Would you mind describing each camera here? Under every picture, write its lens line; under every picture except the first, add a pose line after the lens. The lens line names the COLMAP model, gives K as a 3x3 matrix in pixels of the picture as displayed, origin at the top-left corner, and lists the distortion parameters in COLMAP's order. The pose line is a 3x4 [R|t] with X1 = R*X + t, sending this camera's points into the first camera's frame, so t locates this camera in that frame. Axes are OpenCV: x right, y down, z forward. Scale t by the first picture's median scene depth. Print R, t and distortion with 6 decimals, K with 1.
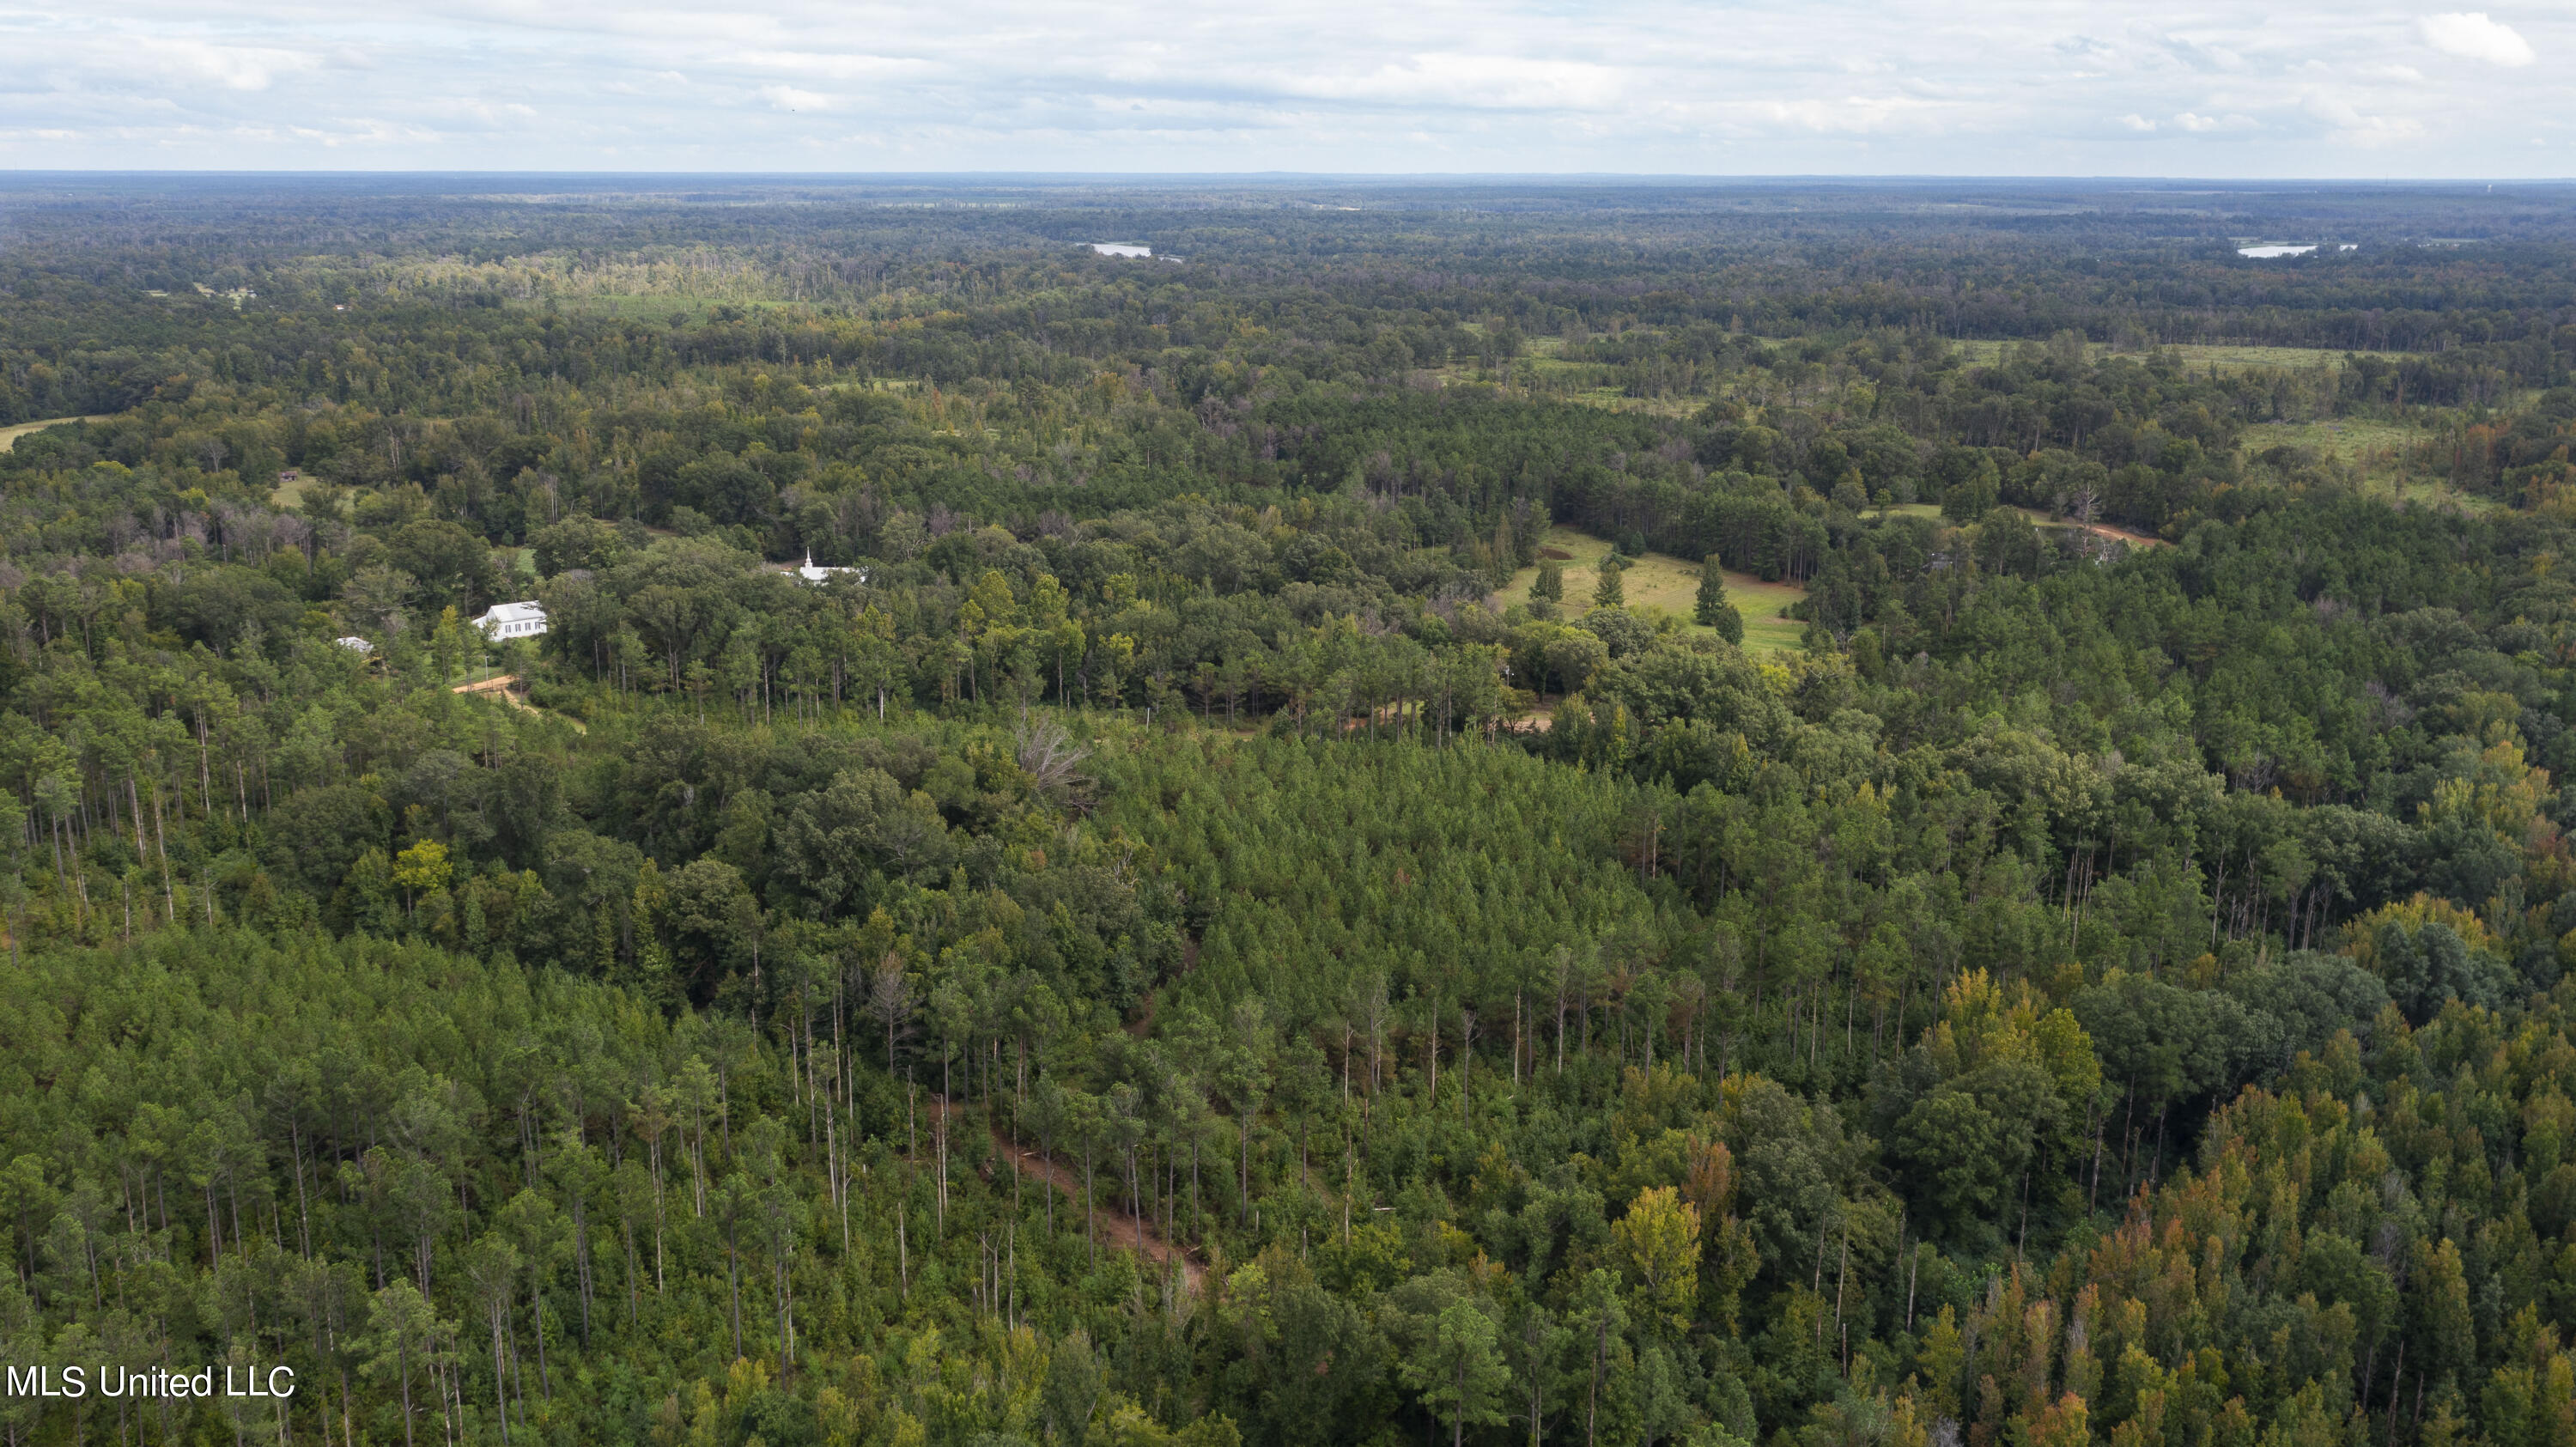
lens RADIAL K [[2119.8, 0, 1295.4], [0, 2119.8, 737.6], [0, 0, 1]] dist [-0.013362, 0.015355]
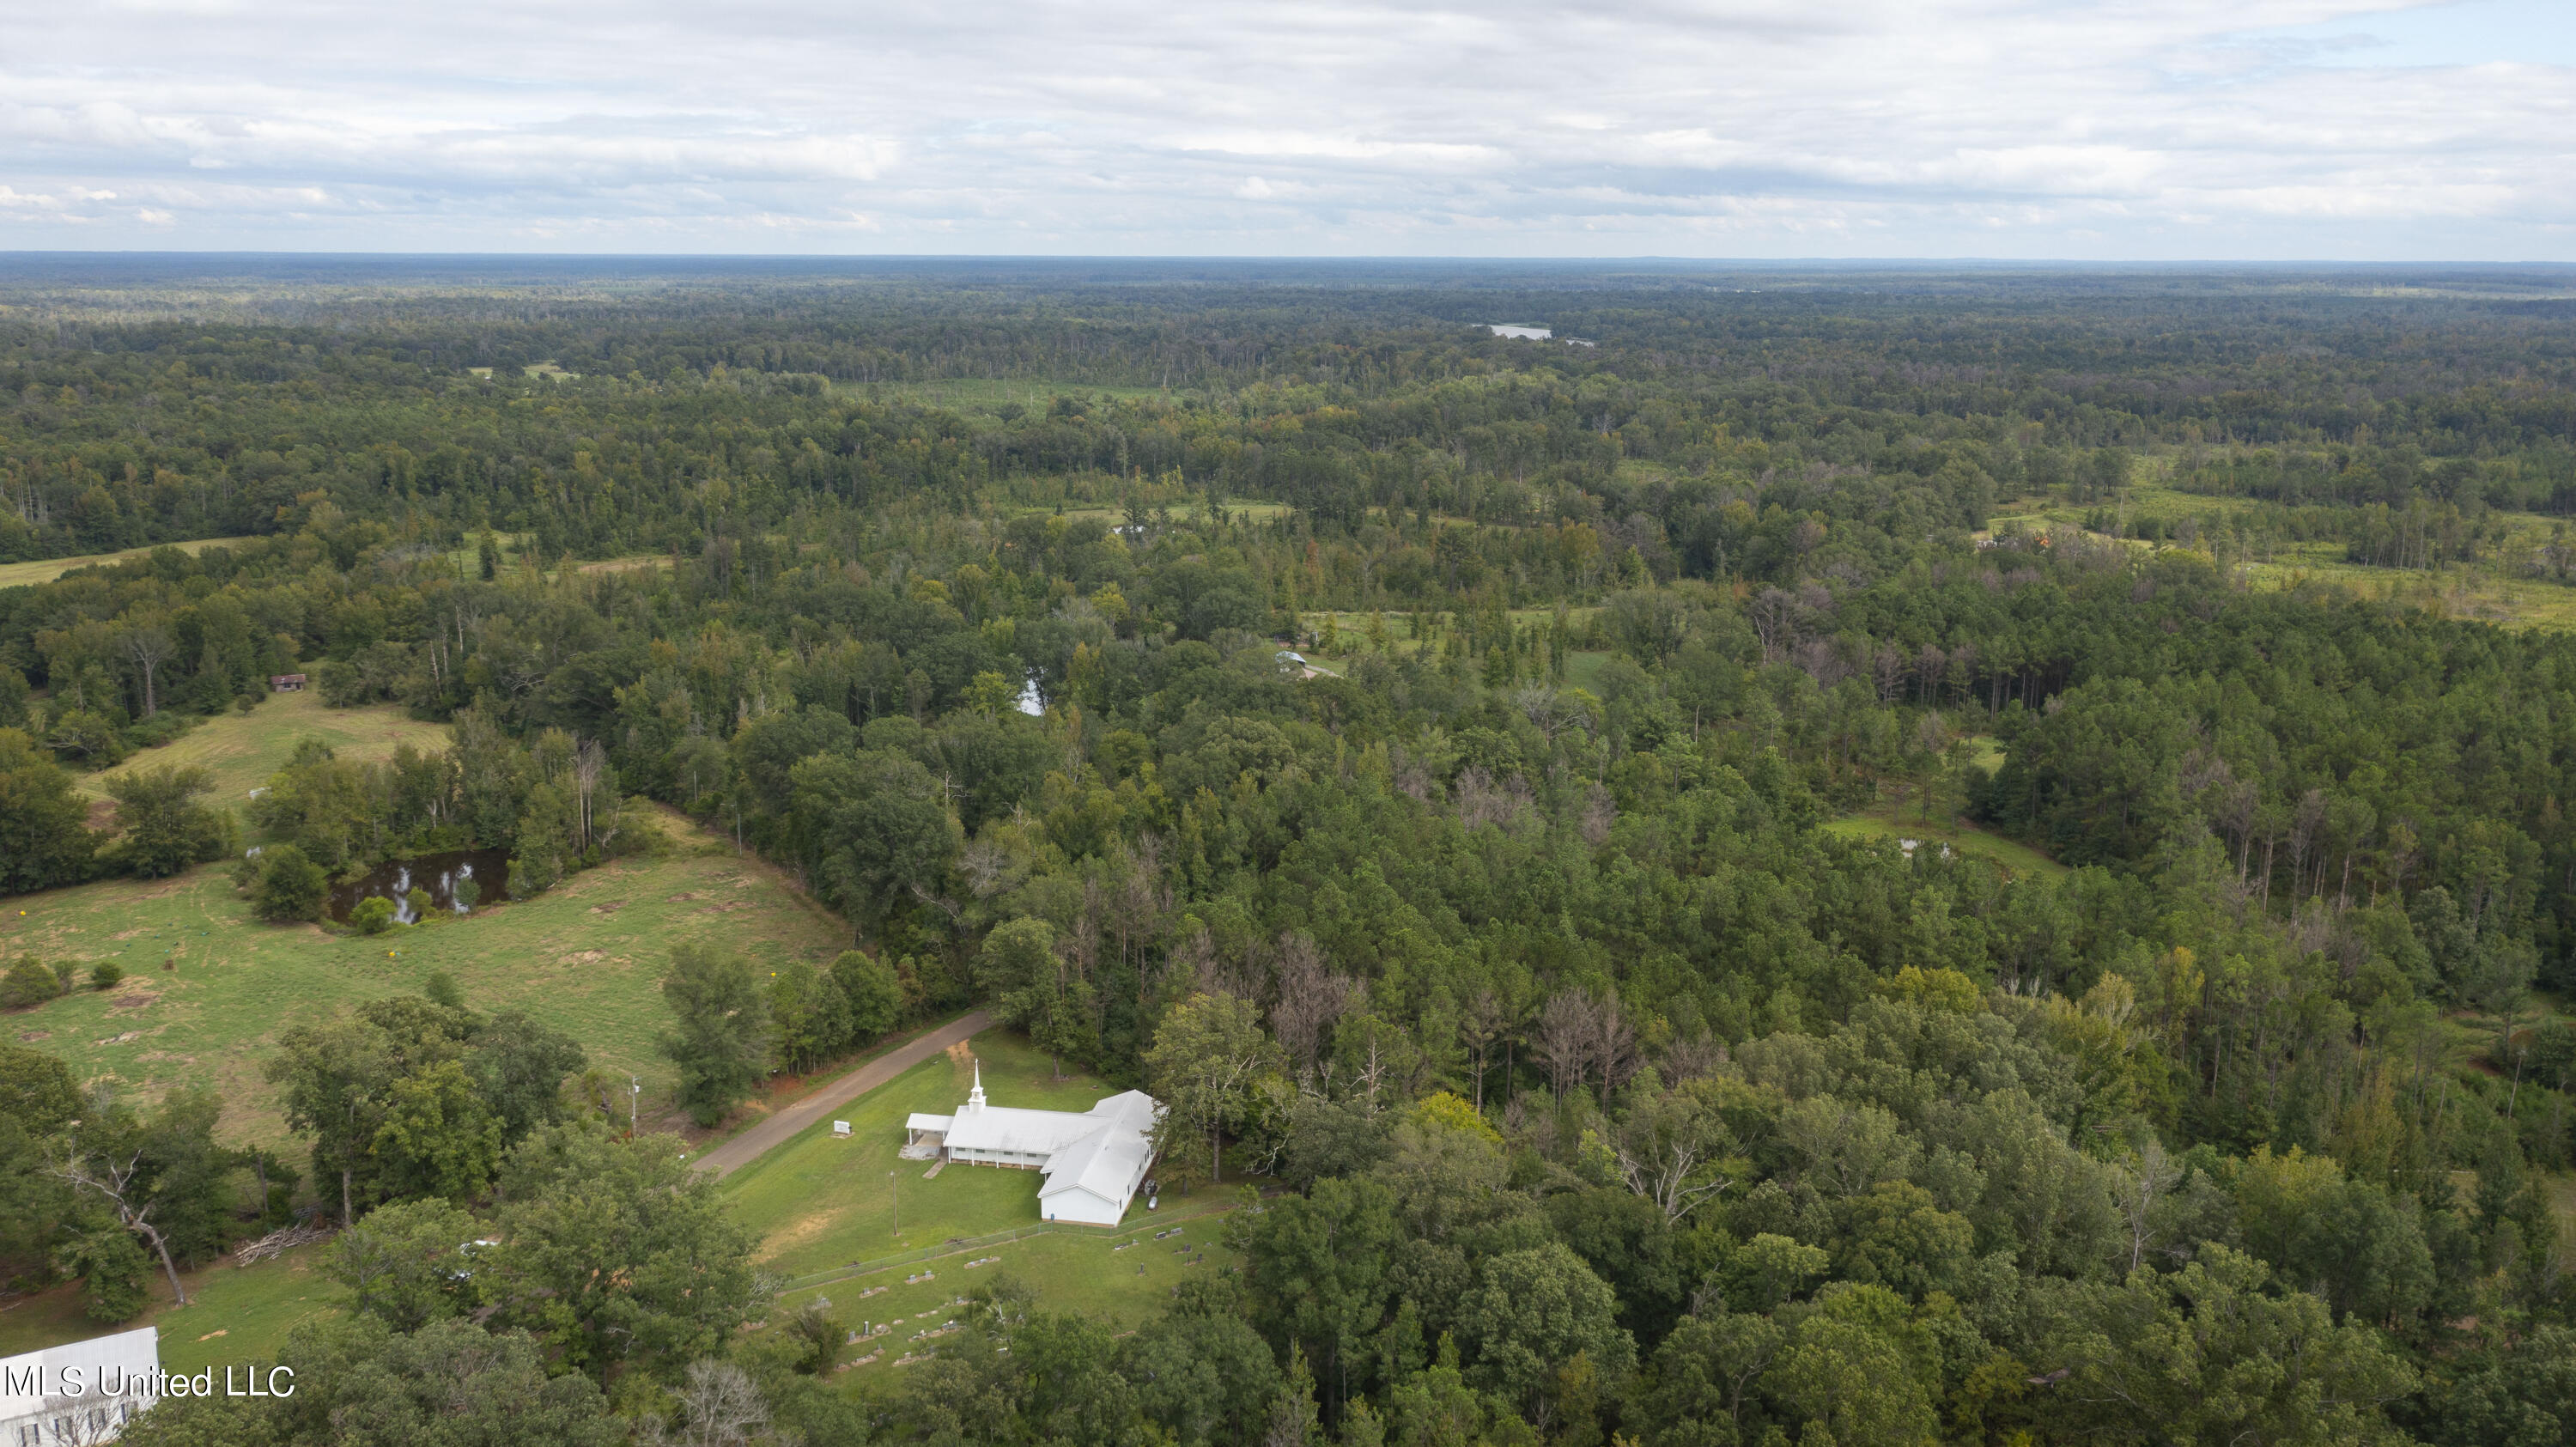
lens RADIAL K [[2119.8, 0, 1285.5], [0, 2119.8, 721.8], [0, 0, 1]] dist [-0.013362, 0.015355]
pose [[0.983499, 0.039157, -0.176624, -0.031479], [-0.046879, 0.998109, -0.039762, -0.043758], [0.174733, 0.047386, 0.983475, 0.187584]]
